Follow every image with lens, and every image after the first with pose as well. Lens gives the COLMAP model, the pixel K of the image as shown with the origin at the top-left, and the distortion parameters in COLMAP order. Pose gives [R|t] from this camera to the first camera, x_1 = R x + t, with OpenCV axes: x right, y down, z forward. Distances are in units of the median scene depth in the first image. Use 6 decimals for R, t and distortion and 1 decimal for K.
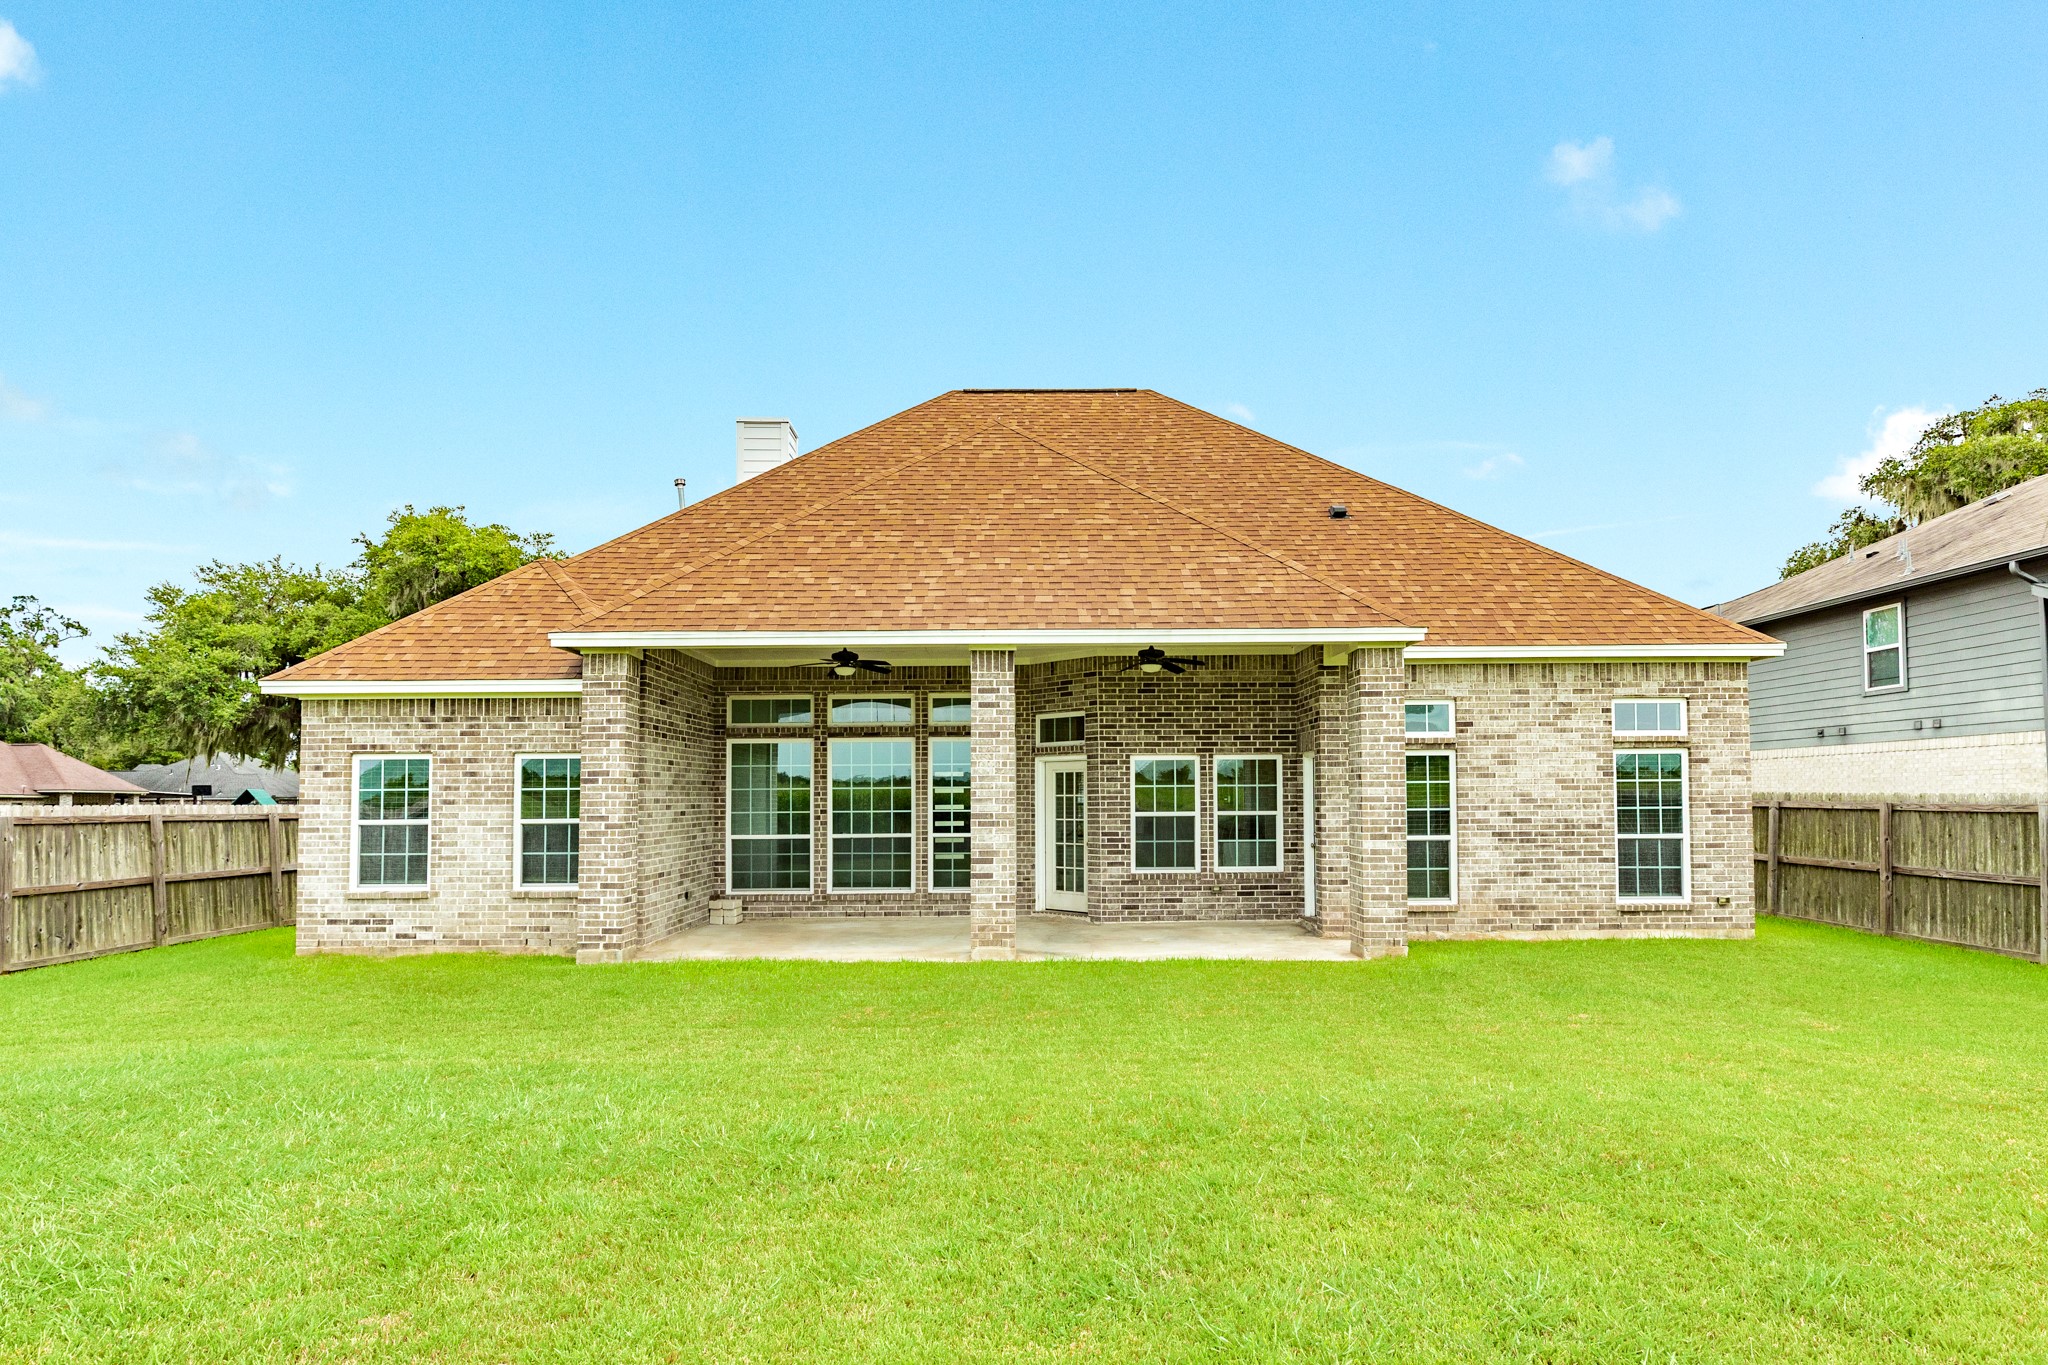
lens RADIAL K [[1138.3, 0, 1023.9], [0, 1138.3, 697.3], [0, 0, 1]] dist [0.003216, -0.000214]
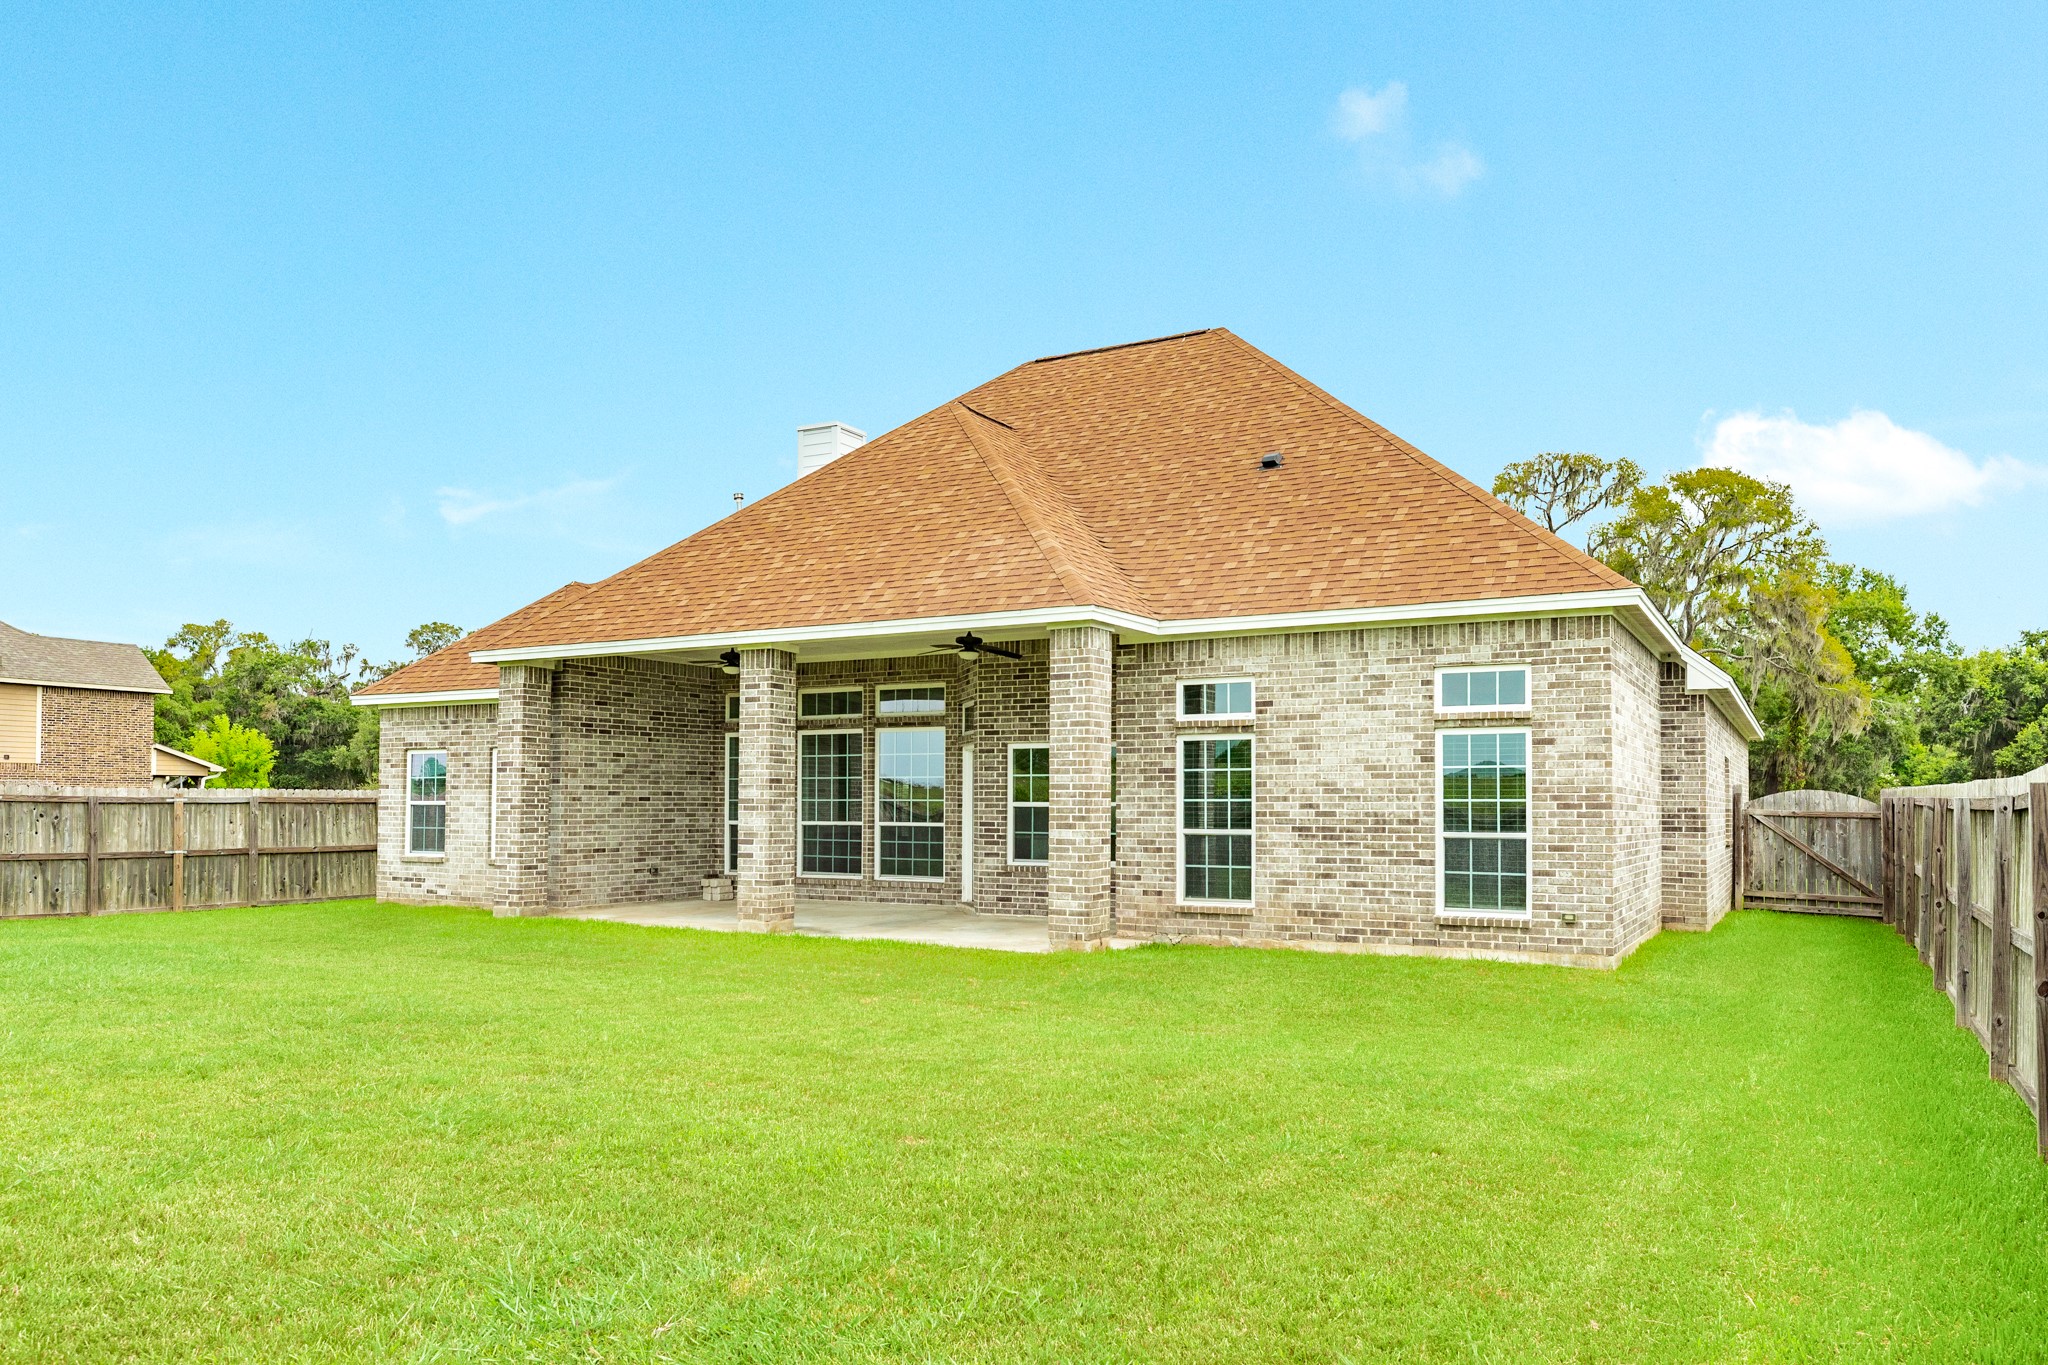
lens RADIAL K [[1398.1, 0, 1023.6], [0, 1398.1, 685.3], [0, 0, 1]] dist [0.005576, 0.001028]
pose [[0.867236, -0.032787, -0.496817, 0.765437], [0.036025, 0.999346, -0.003066, 0.006076], [0.496592, -0.015239, 0.867850, -0.029752]]
